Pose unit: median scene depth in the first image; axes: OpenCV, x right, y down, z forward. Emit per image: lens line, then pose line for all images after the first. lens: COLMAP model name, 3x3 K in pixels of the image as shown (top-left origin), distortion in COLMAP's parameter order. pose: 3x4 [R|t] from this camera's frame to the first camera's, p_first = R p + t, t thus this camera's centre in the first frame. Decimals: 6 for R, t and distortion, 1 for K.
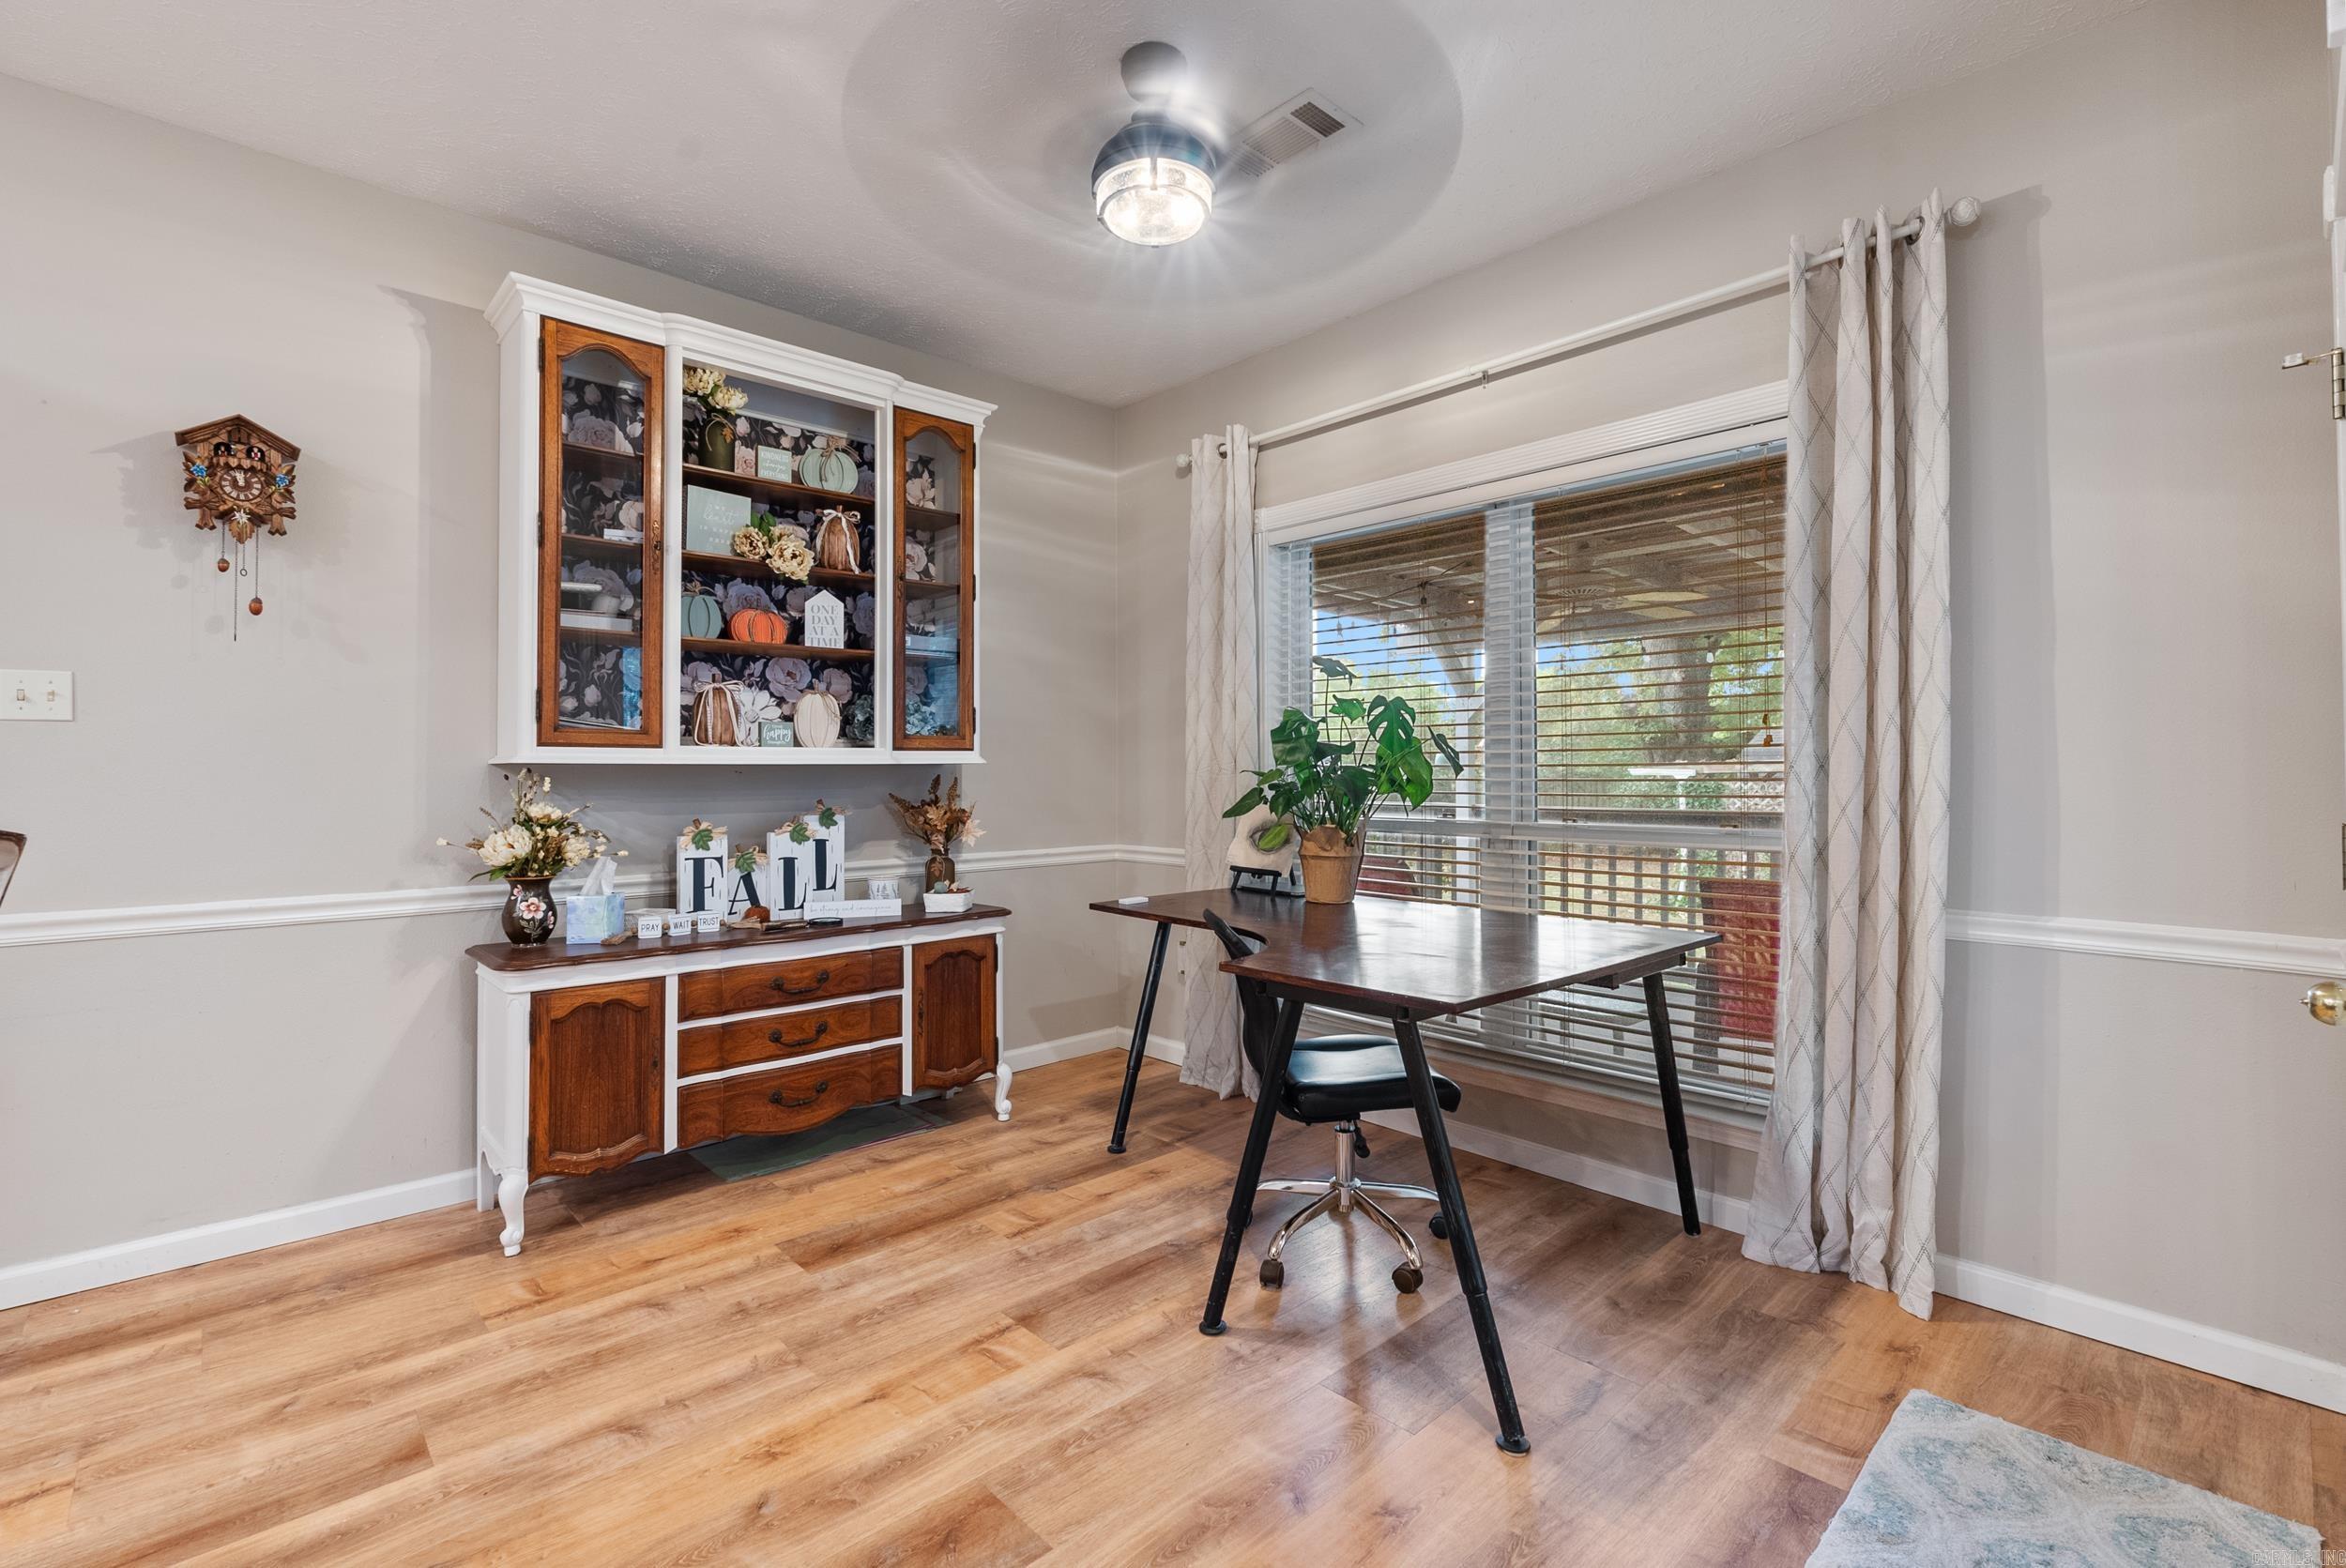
lens RADIAL K [[1036.6, 0, 1163.7], [0, 1036.6, 764.2], [0, 0, 1]] dist [-0.007357, 0.000938]
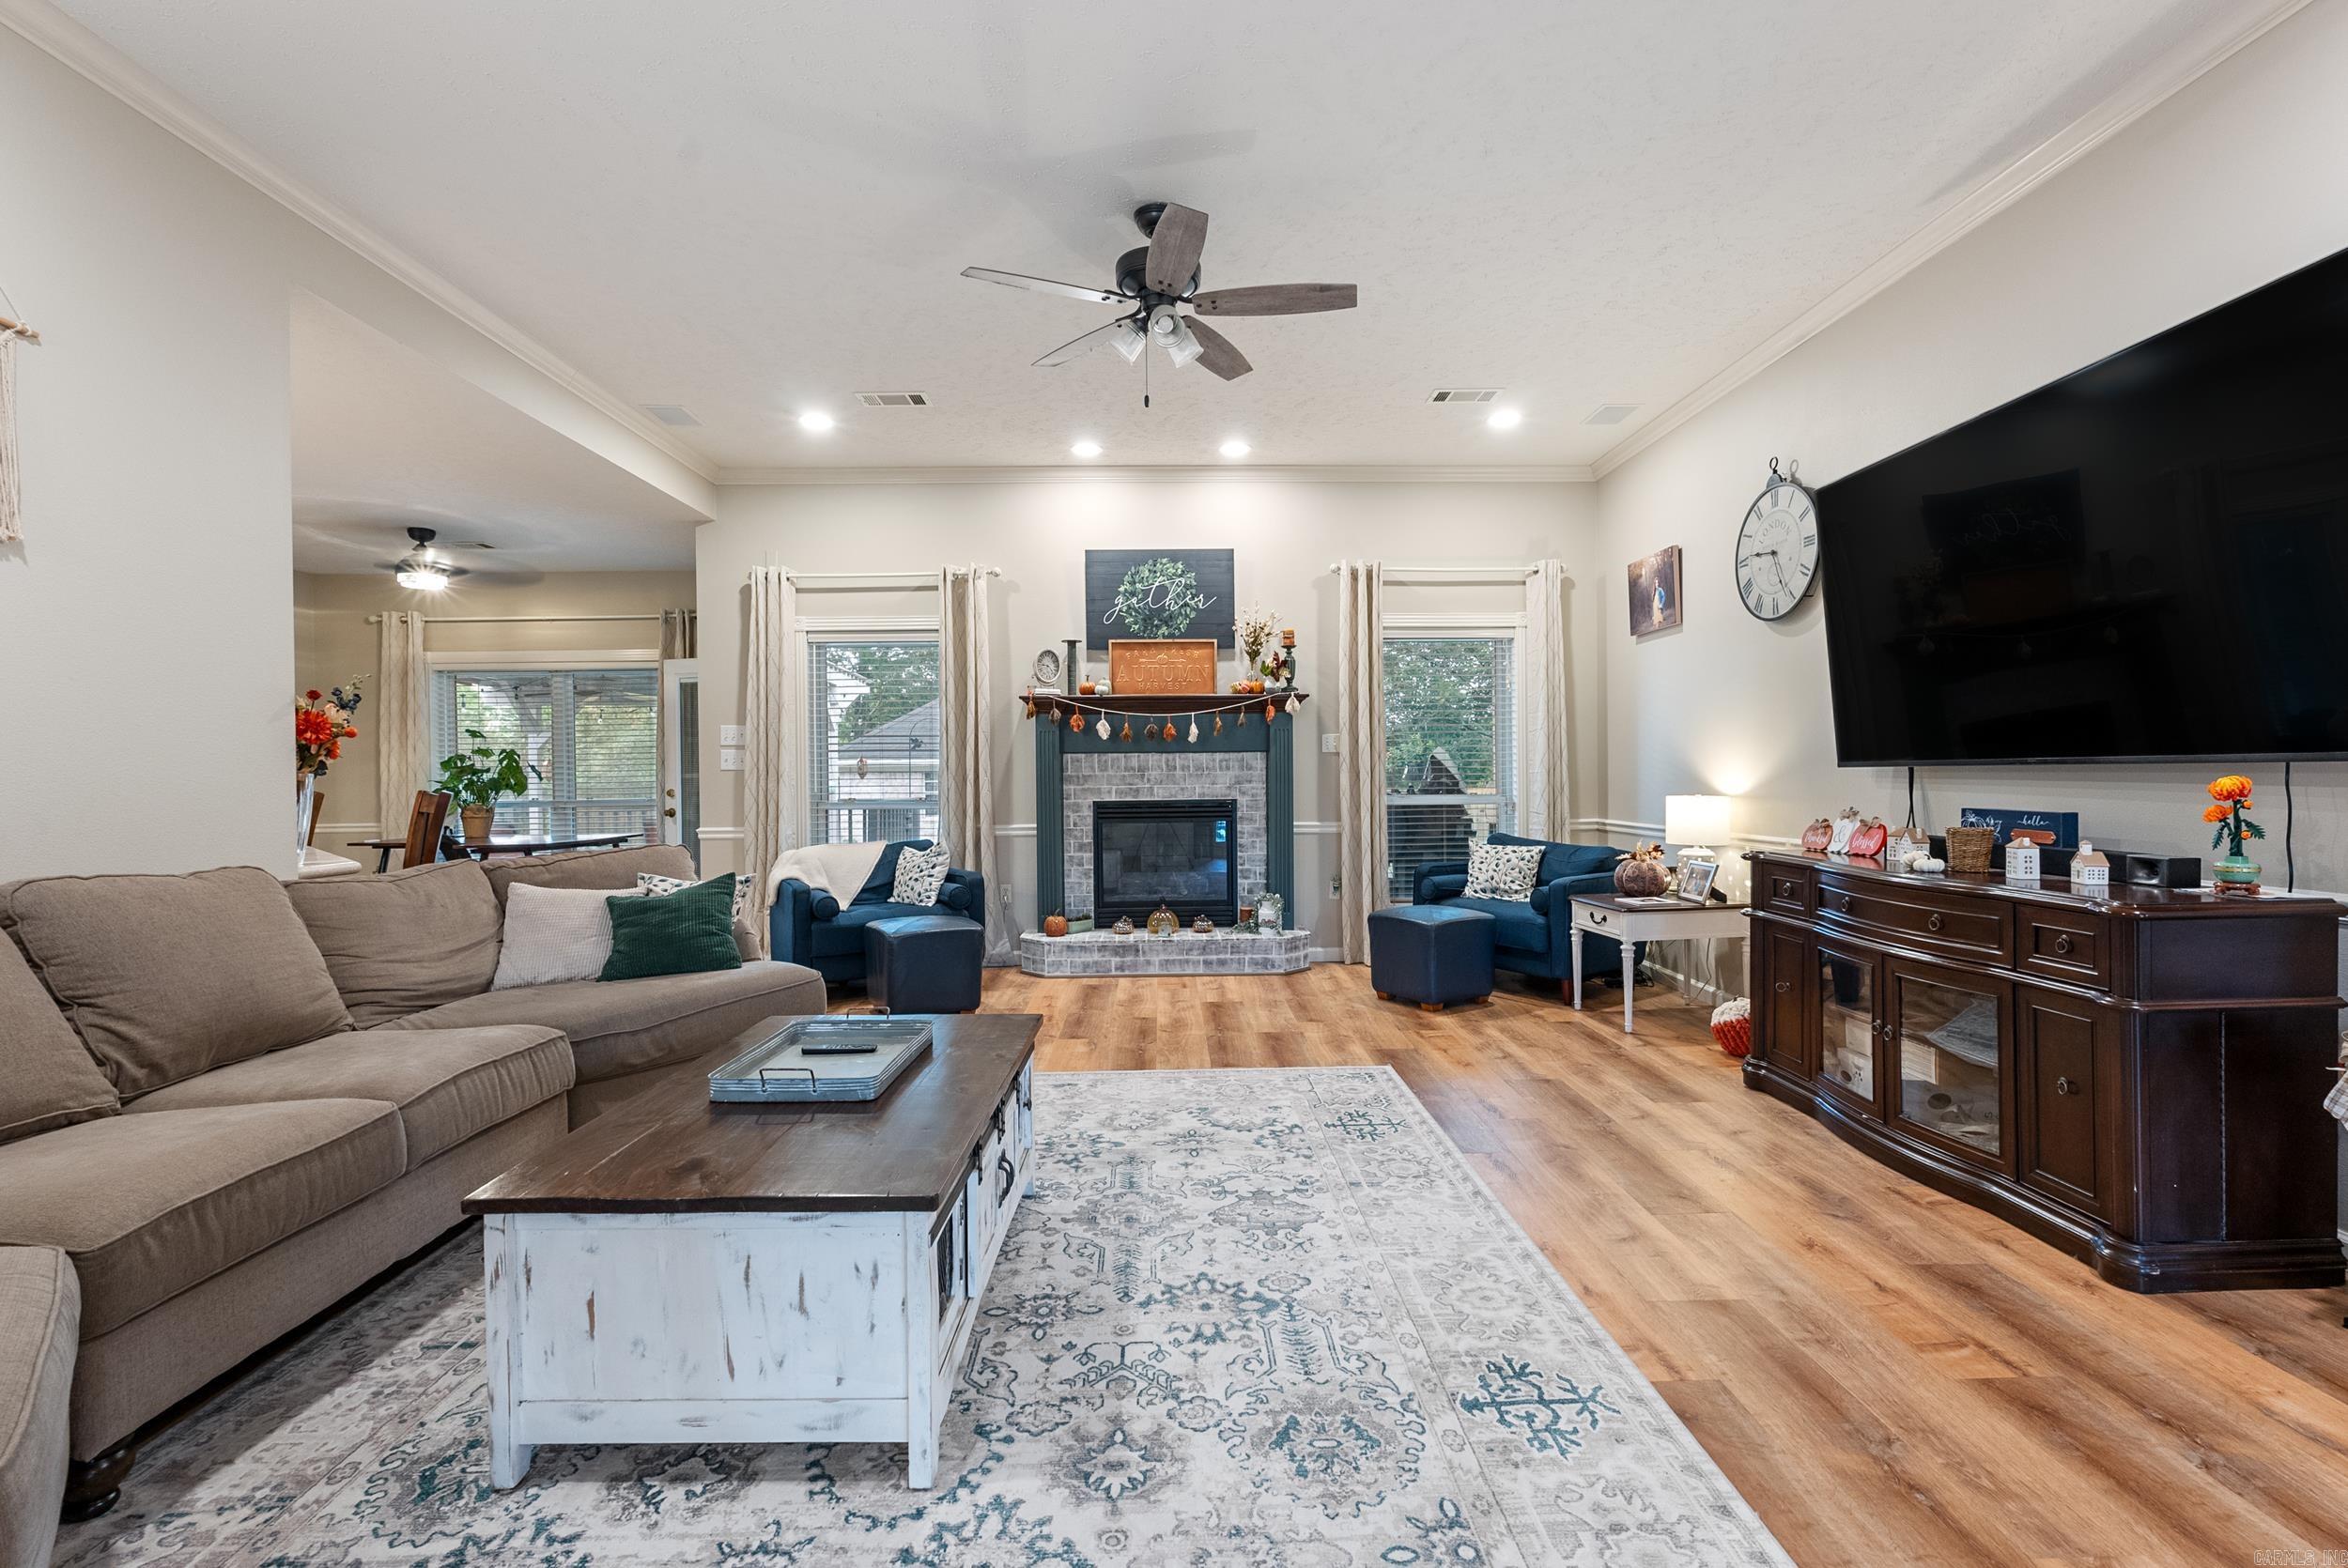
lens RADIAL K [[1037.4, 0, 1182.6], [0, 1037.4, 784.3], [0, 0, 1]] dist [-0.007357, 0.000938]
pose [[0.658007, -0.012650, 0.752905, -0.531380], [0.006015, 0.999915, 0.011543, -0.001439], [-0.752988, -0.003067, 0.658028, -1.664429]]
